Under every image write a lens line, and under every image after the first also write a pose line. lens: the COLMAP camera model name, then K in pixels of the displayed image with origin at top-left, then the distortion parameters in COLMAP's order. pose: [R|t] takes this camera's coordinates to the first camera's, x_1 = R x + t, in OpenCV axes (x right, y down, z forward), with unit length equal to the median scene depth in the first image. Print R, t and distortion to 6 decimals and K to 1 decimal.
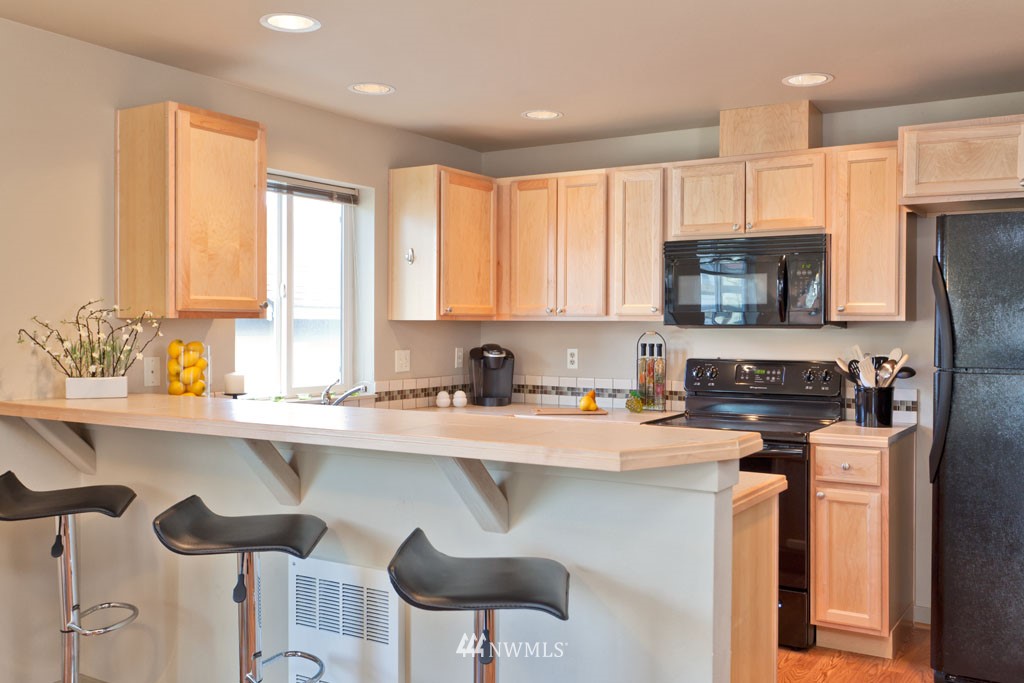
lens RADIAL K [[974.9, 0, 512.3], [0, 974.9, 336.5], [0, 0, 1]] dist [0.004563, 0.000000]
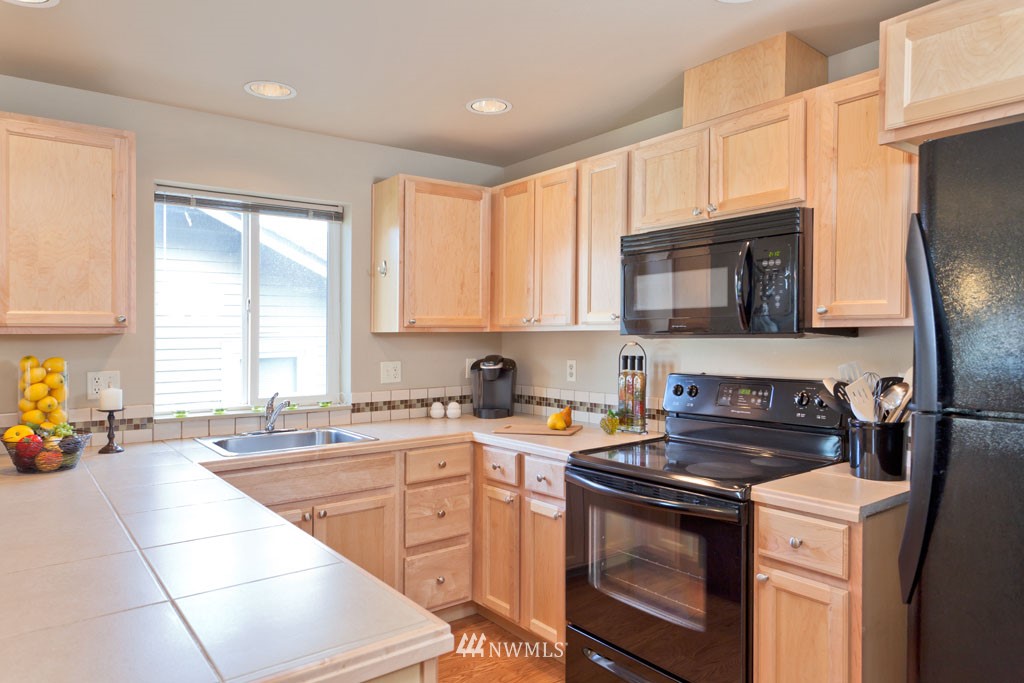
lens RADIAL K [[663.5, 0, 511.4], [0, 663.5, 349.0], [0, 0, 1]] dist [-0.003853, 0.004303]
pose [[0.933831, -0.002162, -0.357708, 0.276416], [0.005671, 0.999946, 0.008762, -0.005158], [0.357670, -0.010211, 0.933792, 0.430365]]
